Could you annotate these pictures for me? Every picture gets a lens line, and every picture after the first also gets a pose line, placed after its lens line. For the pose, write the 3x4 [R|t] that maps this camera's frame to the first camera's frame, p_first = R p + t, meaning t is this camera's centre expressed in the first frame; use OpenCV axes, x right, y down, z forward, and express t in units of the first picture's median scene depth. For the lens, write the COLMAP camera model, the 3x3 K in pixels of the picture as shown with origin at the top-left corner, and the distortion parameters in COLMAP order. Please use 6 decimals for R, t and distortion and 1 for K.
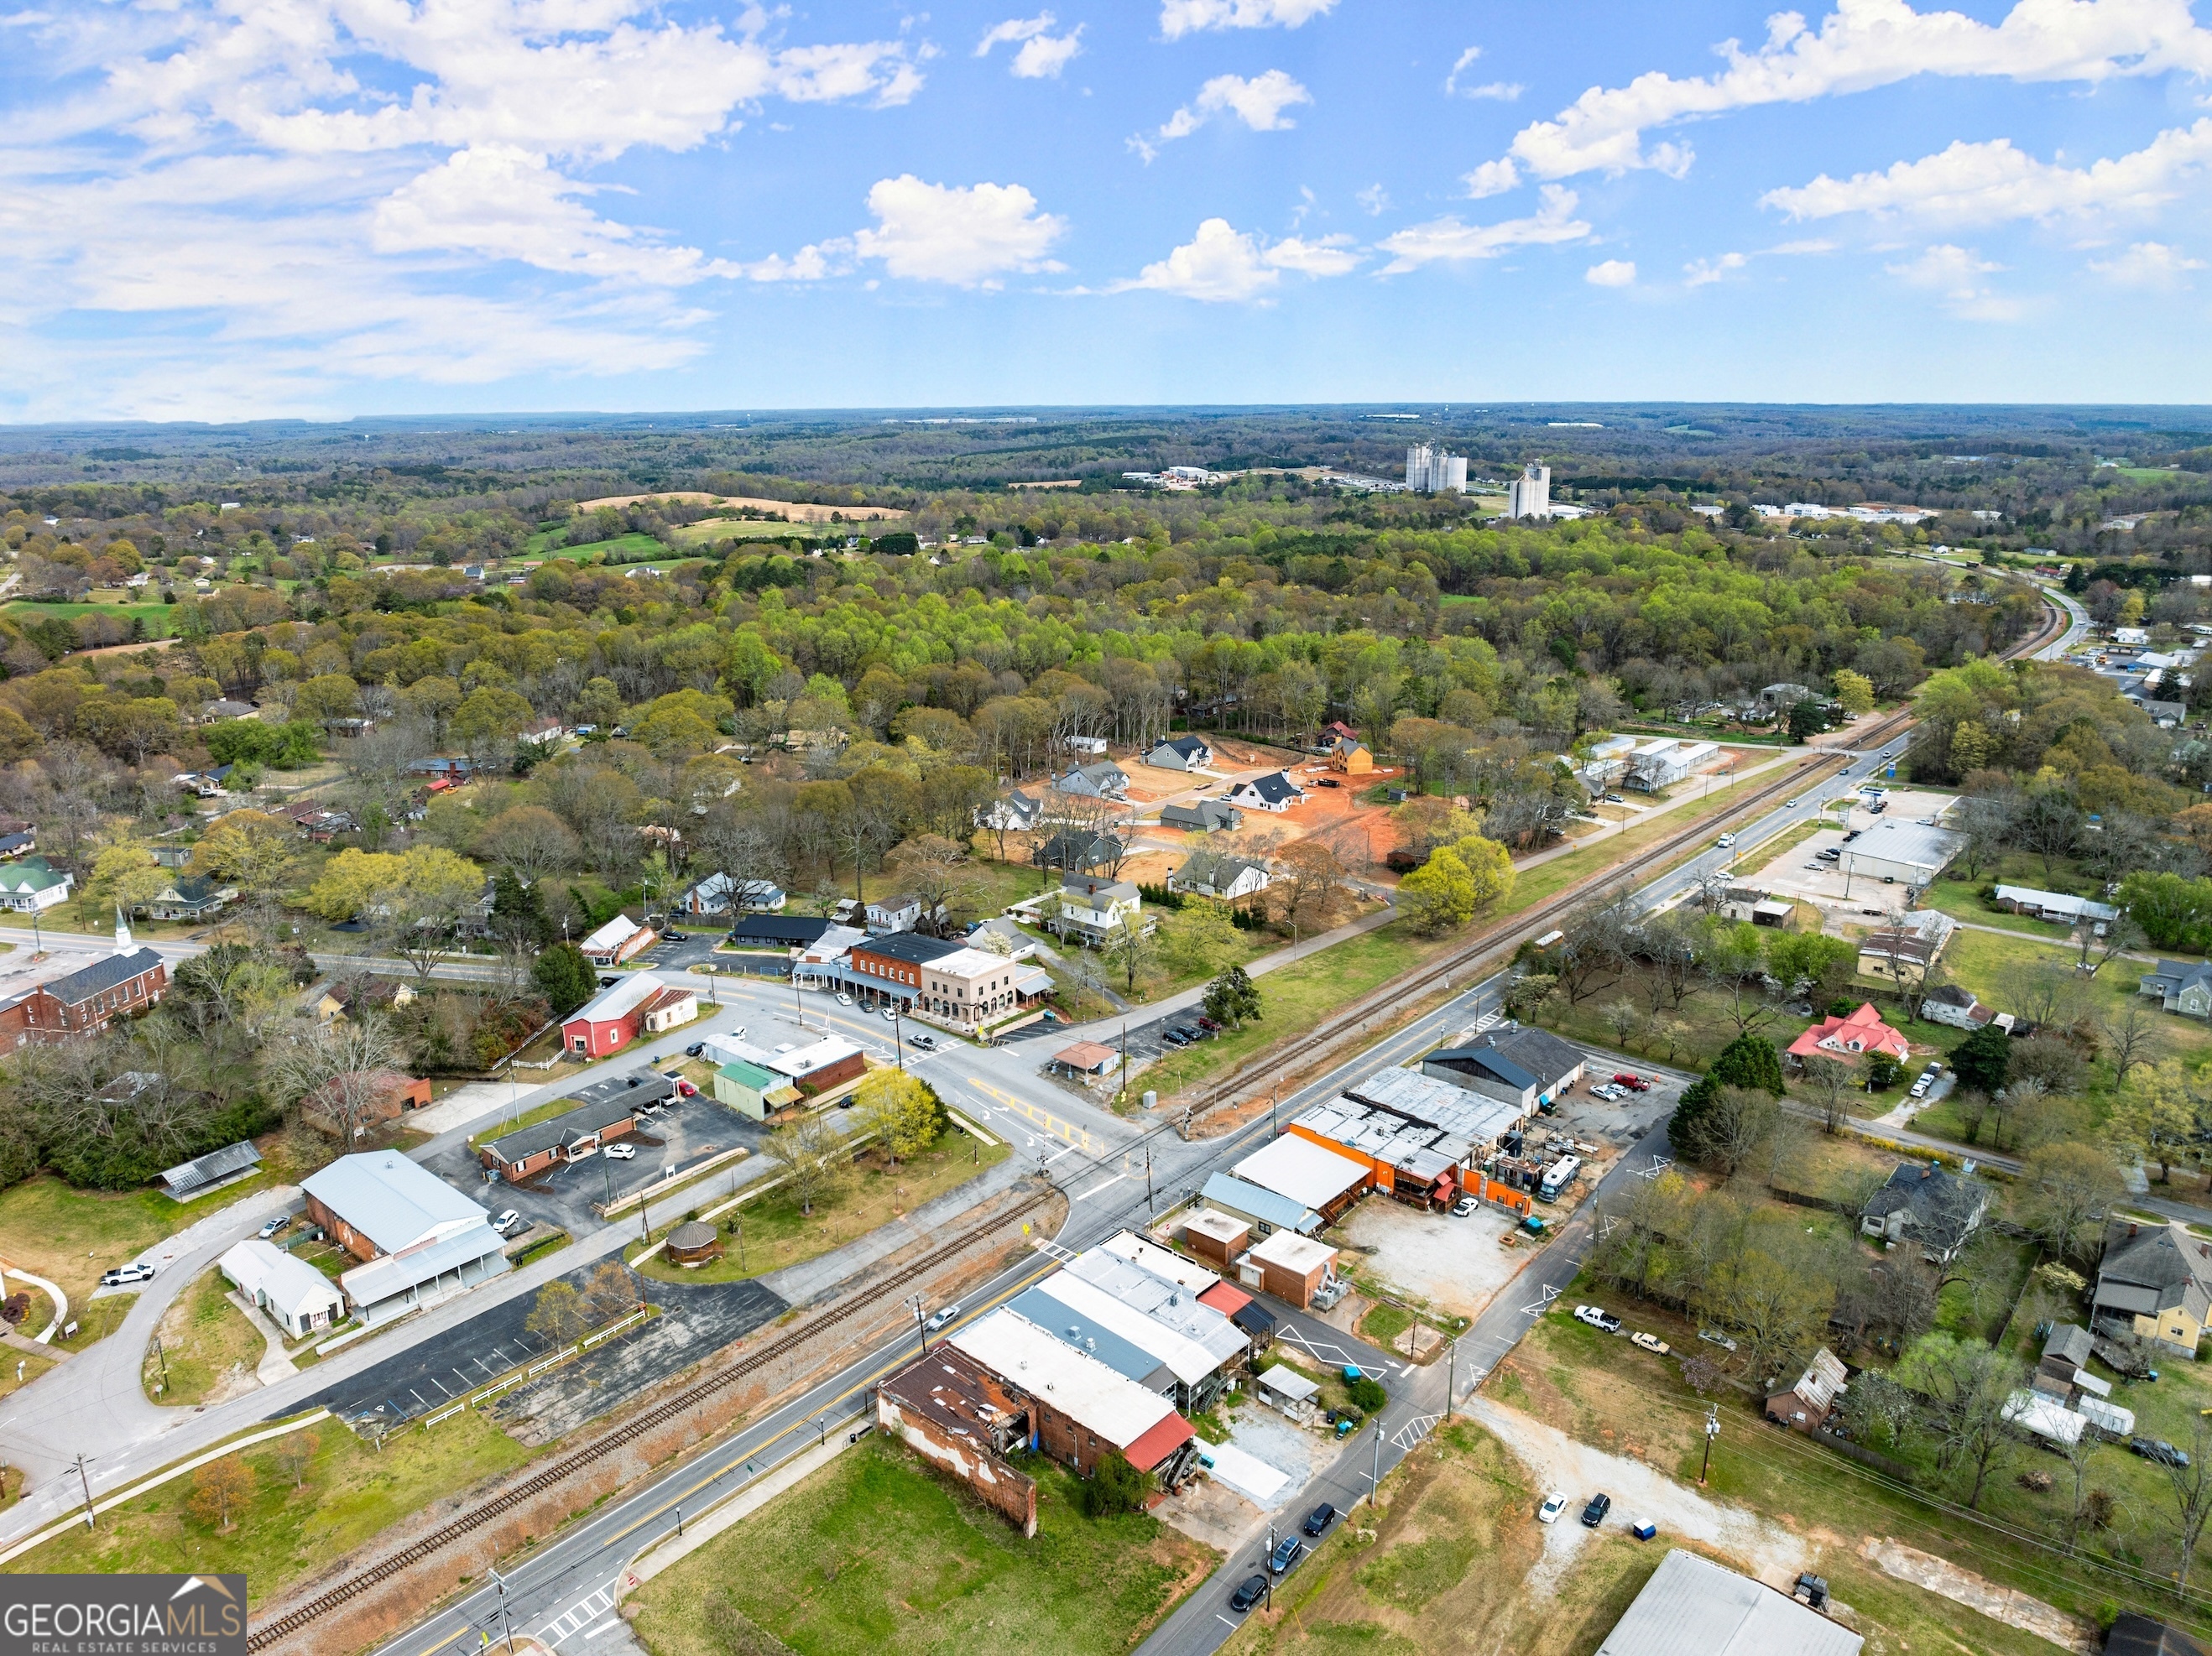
lens RADIAL K [[1548.9, 0, 1119.4], [0, 1548.9, 734.8], [0, 0, 1]] dist [-0.047898, 0.004382]
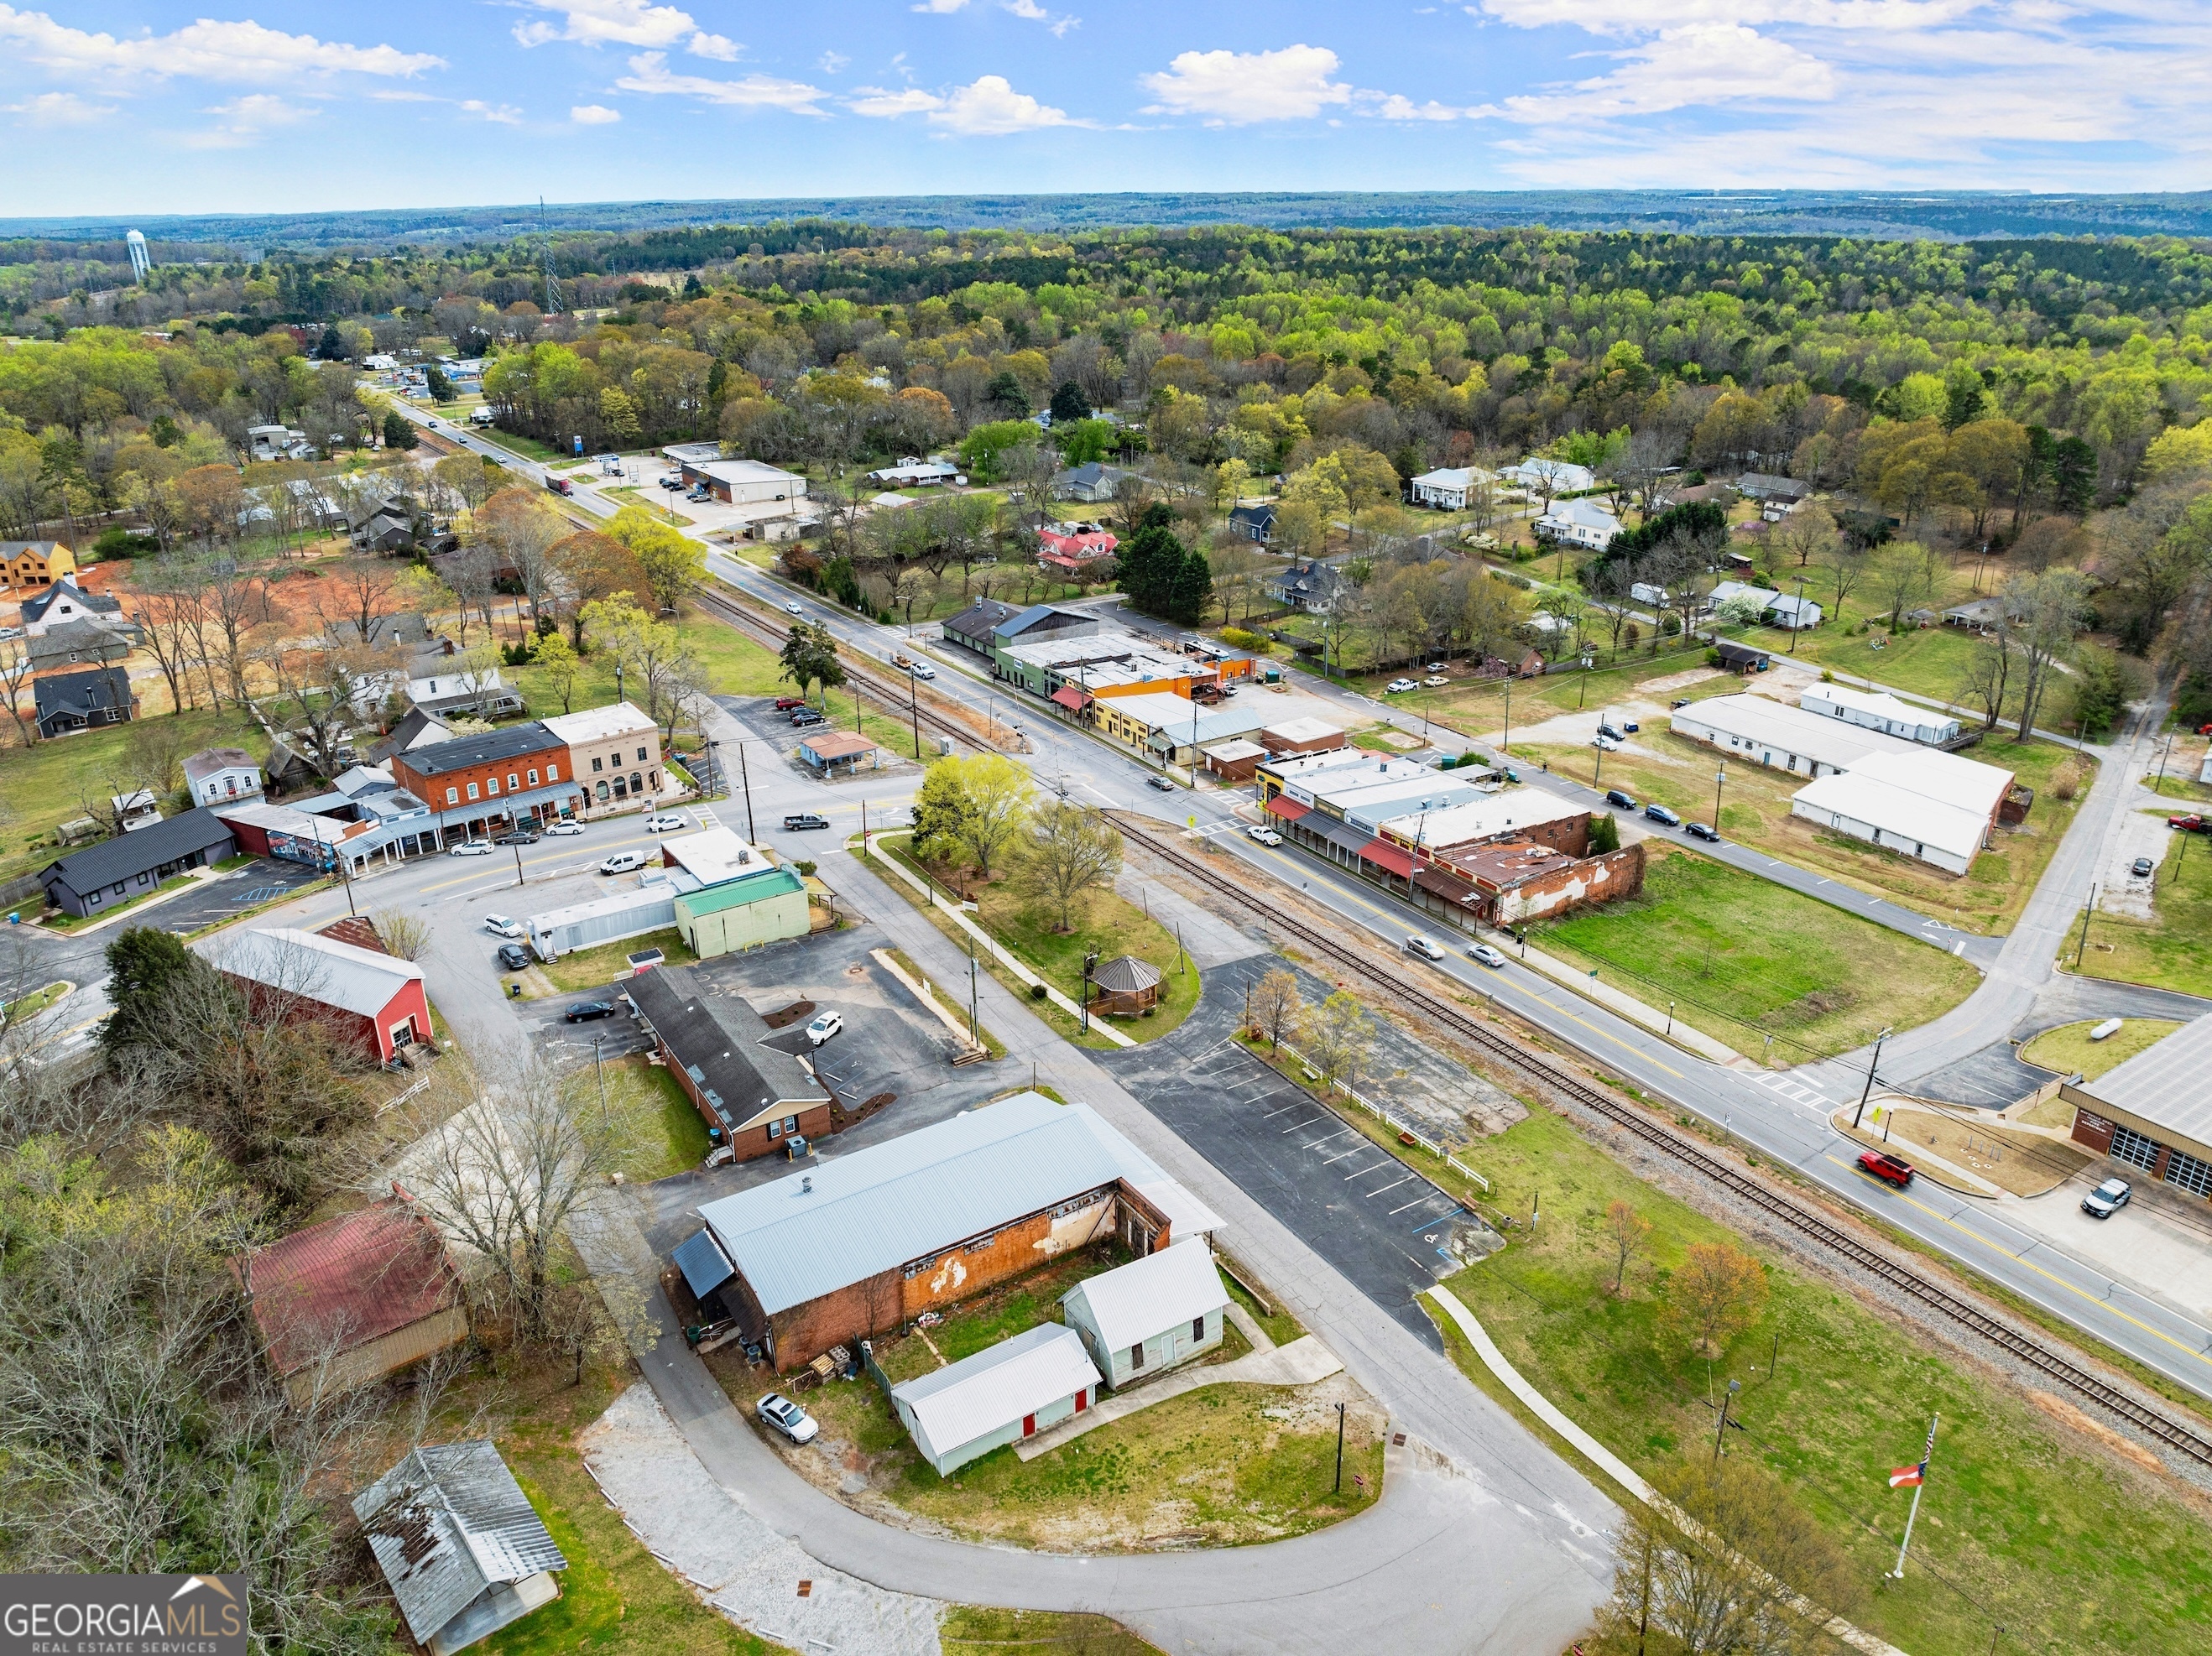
lens RADIAL K [[1556.1, 0, 1114.5], [0, 1556.1, 819.0], [0, 0, 1]] dist [-0.036369, -0.002812]
pose [[0.289678, -0.360486, 0.886643, -0.946881], [0.211419, 0.927579, 0.308056, 0.031627], [-0.933482, 0.098216, 0.344913, 0.781689]]
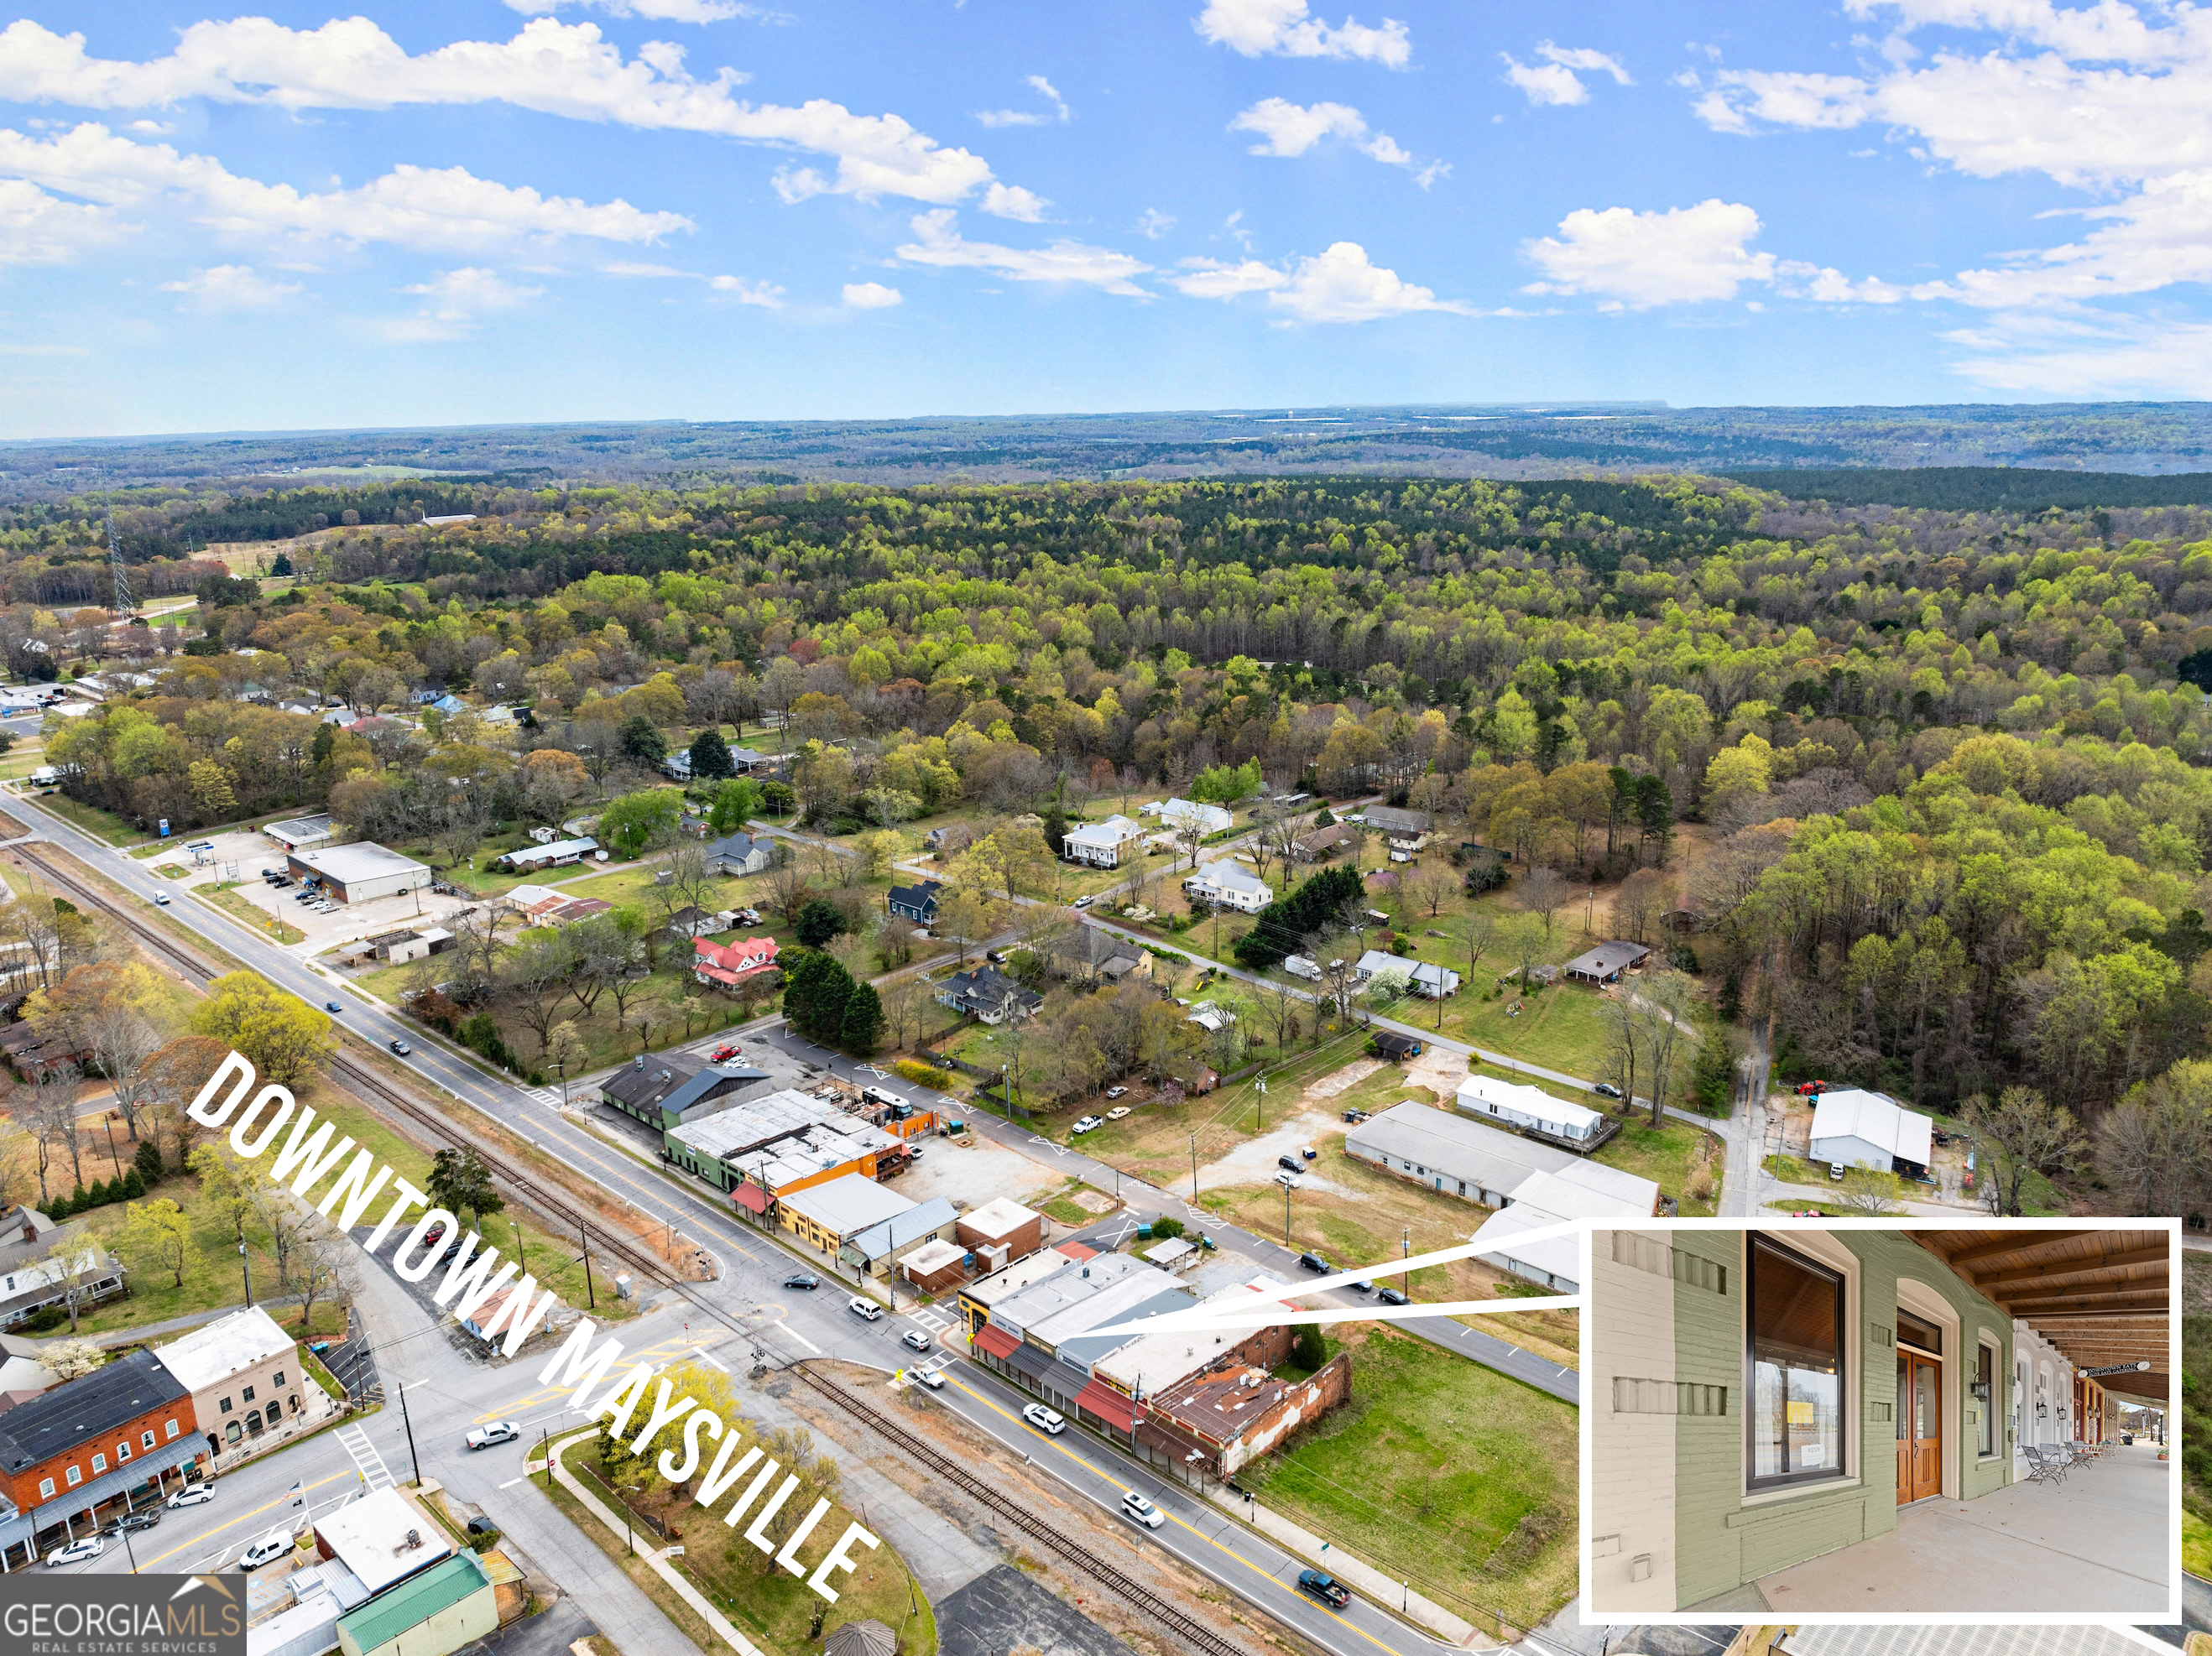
lens RADIAL K [[1556.1, 0, 1114.5], [0, 1556.1, 819.0], [0, 0, 1]] dist [-0.036369, -0.002812]
pose [[0.054041, -0.255809, 0.965216, -0.876906], [0.227820, 0.944292, 0.237508, -0.165769], [-0.972202, 0.207061, 0.109309, 0.775546]]
